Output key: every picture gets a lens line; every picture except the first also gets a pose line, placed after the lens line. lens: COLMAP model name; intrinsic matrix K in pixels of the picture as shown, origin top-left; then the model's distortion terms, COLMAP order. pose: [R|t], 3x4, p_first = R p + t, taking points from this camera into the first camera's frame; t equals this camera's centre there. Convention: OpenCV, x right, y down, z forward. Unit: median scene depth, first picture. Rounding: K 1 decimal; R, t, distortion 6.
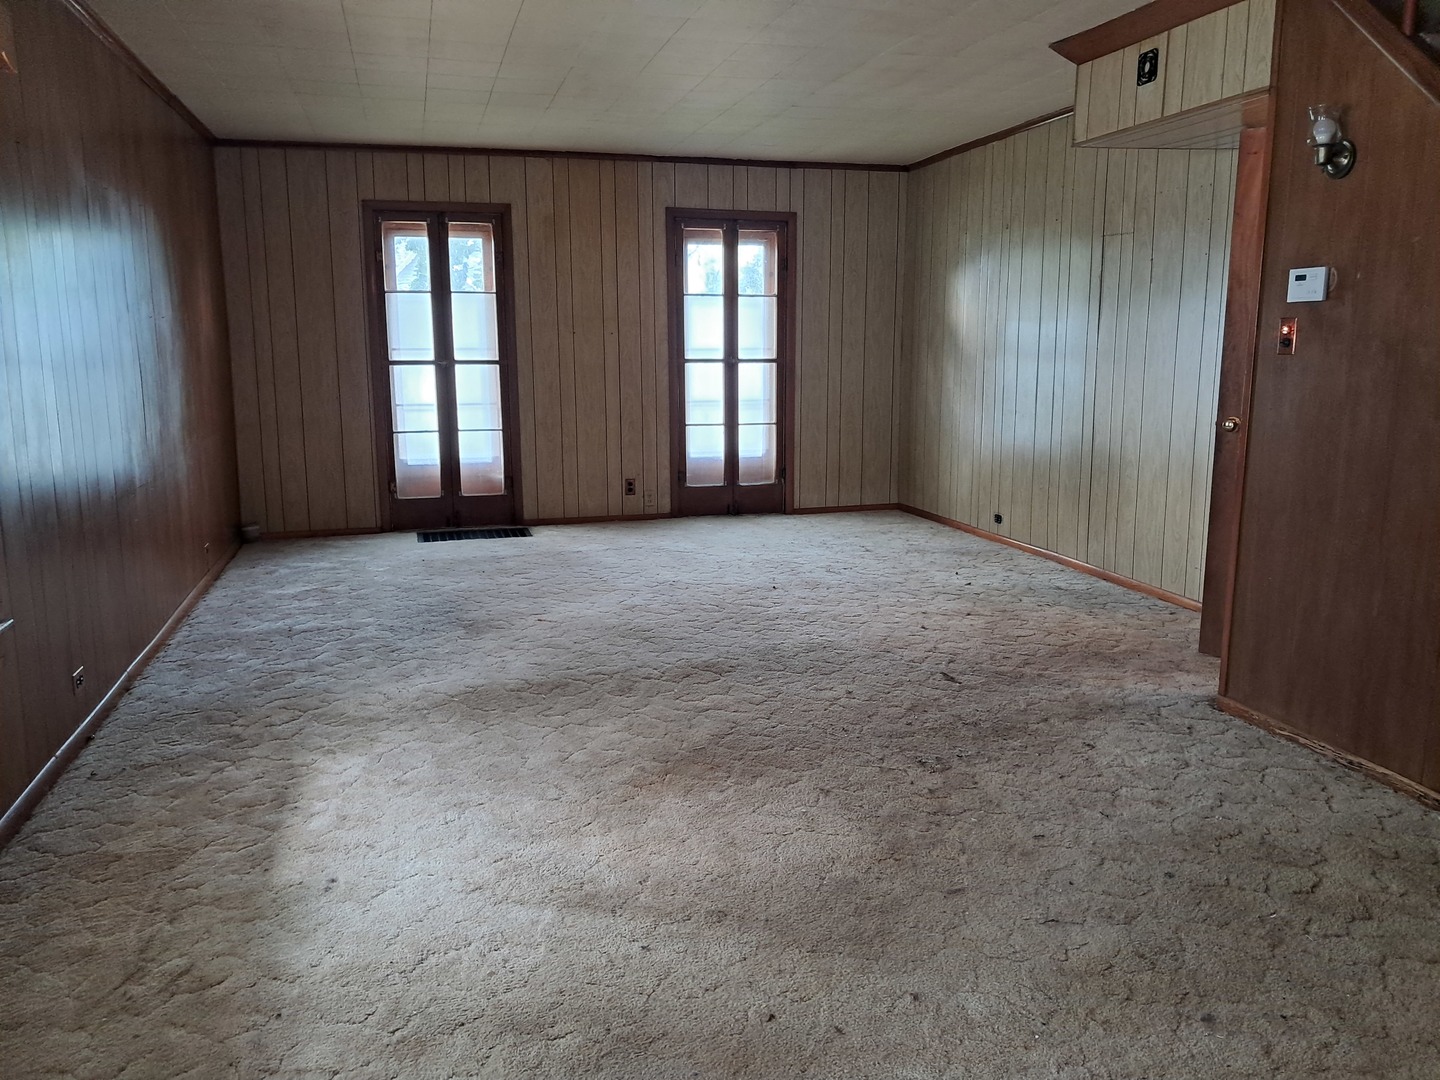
lens RADIAL K [[1132.0, 0, 727.5], [0, 1132.0, 530.9], [0, 0, 1]] dist [0.089980, -0.084223]
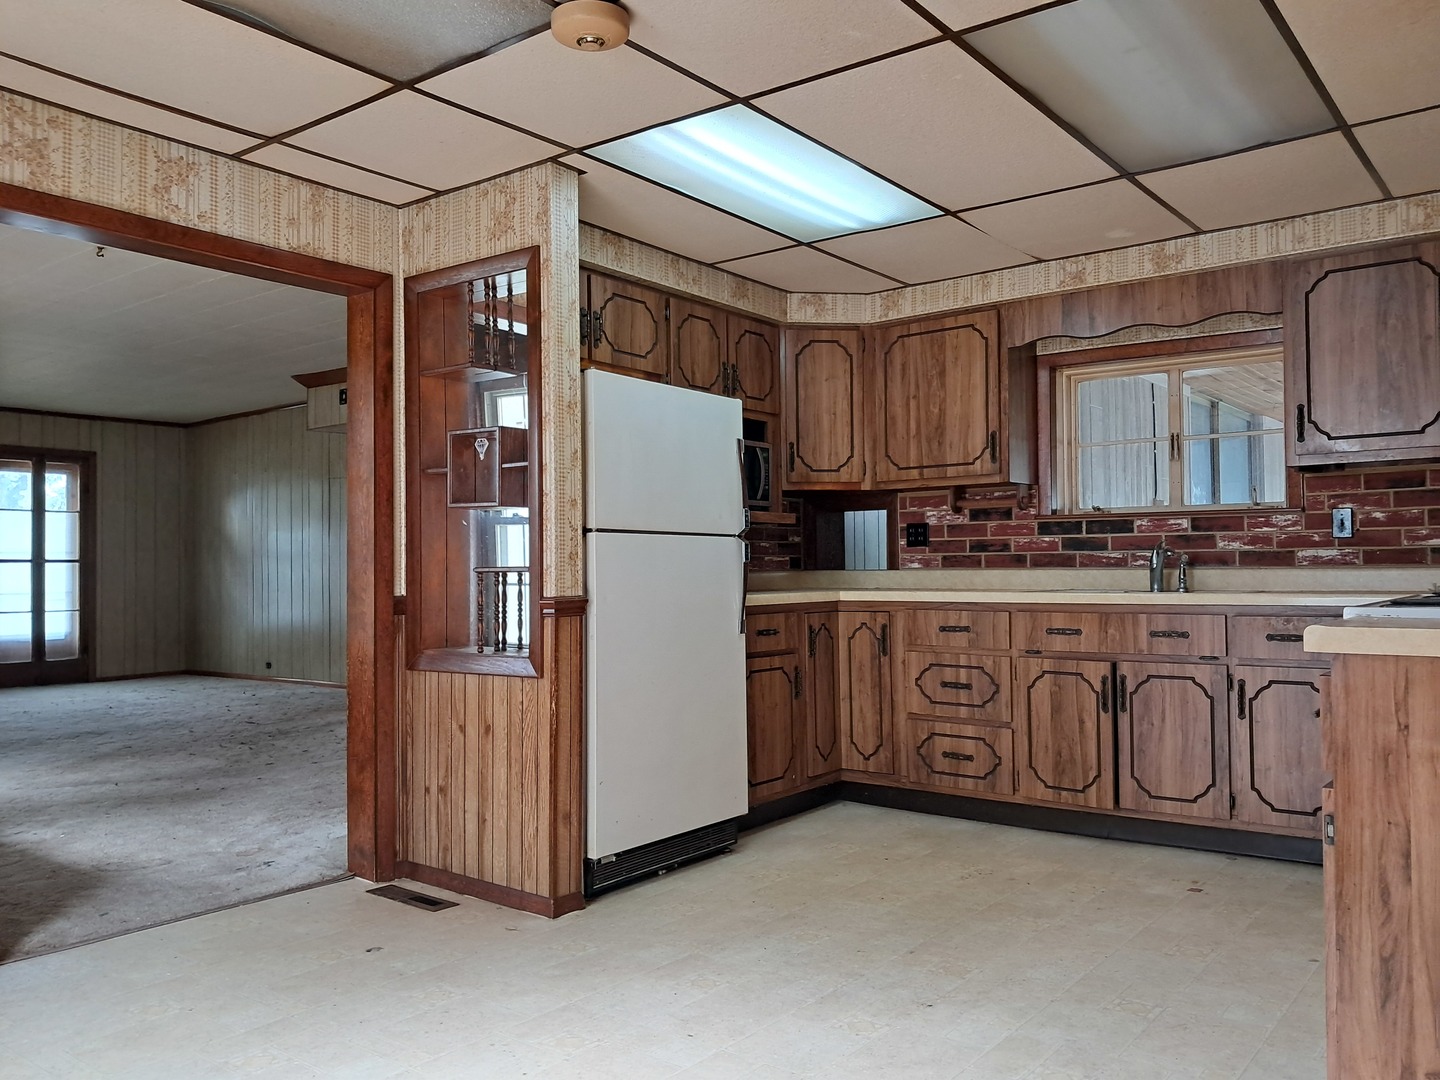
lens RADIAL K [[1132.0, 0, 713.1], [0, 1132.0, 541.2], [0, 0, 1]] dist [0.089980, -0.084223]
pose [[0.811811, 0.003460, 0.583910, -0.148958], [0.108677, 0.981615, -0.156911, 0.120162], [-0.573718, 0.190840, 0.796510, -0.494560]]
